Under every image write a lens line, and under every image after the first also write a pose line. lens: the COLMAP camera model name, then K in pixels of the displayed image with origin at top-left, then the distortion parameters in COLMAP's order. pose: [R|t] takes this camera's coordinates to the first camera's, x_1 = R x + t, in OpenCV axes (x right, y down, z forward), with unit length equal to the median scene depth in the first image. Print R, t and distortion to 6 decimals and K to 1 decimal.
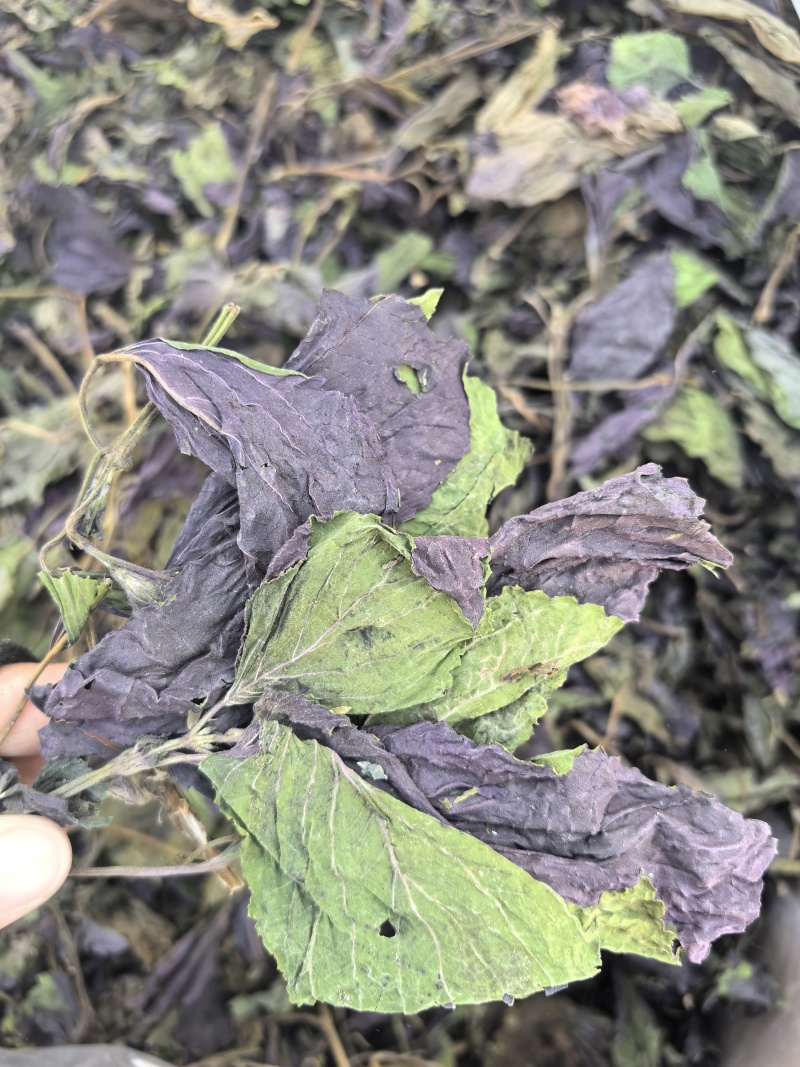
lens RADIAL K [[855.0, 0, 408.7], [0, 855.0, 532.6], [0, 0, 1]] dist [0.006860, -0.053981]
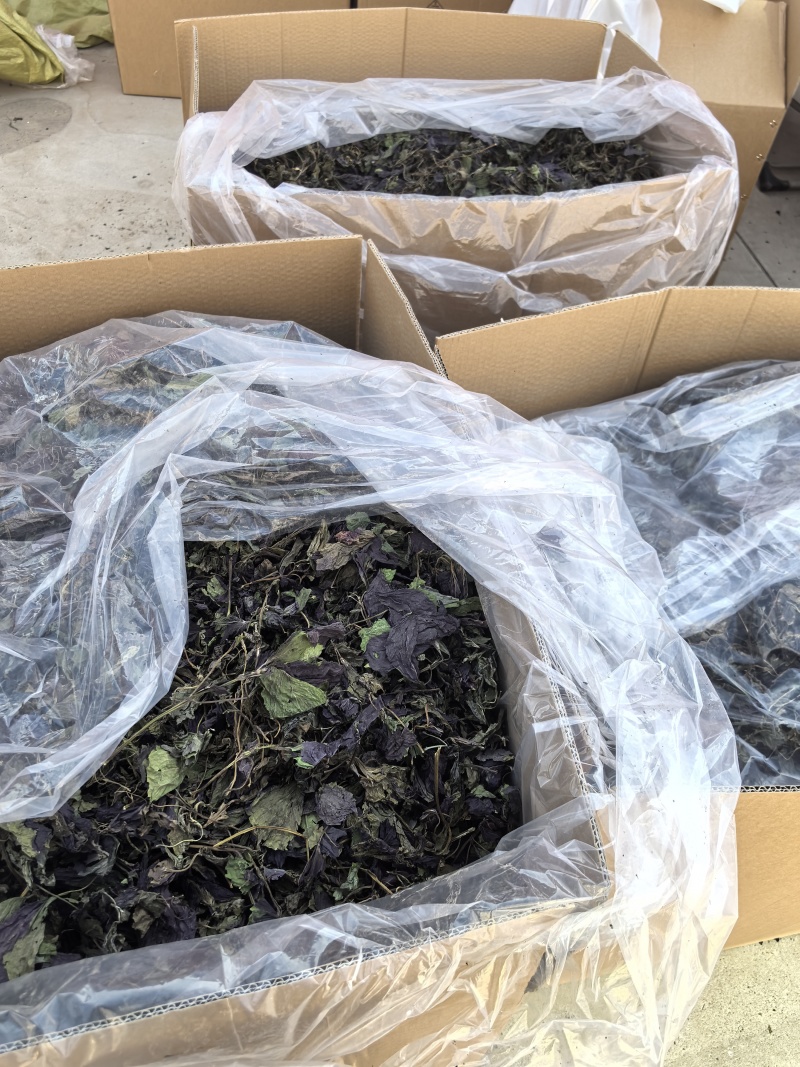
lens RADIAL K [[855.0, 0, 401.0], [0, 855.0, 534.9], [0, 0, 1]] dist [0.006860, -0.053981]
pose [[0.908584, -0.226969, 0.350657, -0.679178], [0.370661, 0.825138, -0.426331, 0.879251], [-0.192577, 0.517332, 0.833835, -1.614252]]
